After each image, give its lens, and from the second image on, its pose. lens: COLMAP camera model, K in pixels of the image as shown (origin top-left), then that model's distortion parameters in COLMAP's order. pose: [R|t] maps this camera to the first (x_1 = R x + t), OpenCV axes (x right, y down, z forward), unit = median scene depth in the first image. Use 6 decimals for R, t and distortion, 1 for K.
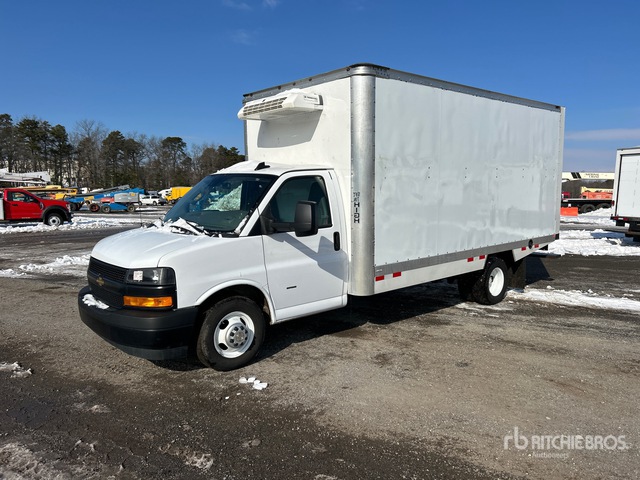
lens RADIAL K [[488.0, 0, 317.7], [0, 488.0, 242.9], [0, 0, 1]] dist [0.047576, 0.014035]
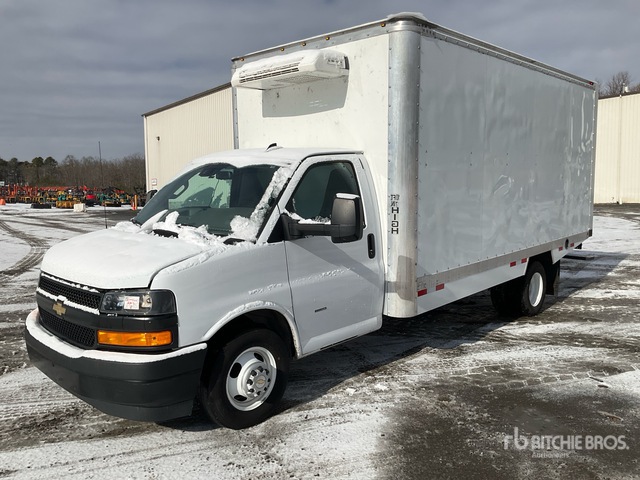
lens RADIAL K [[547.8, 0, 324.3], [0, 547.8, 237.4], [0, 0, 1]] dist [0.019870, -0.044267]
pose [[0.993650, -0.012302, 0.111842, -0.126438], [0.012584, 0.999919, -0.001818, -0.016353], [-0.111810, 0.003214, 0.993724, 0.144098]]
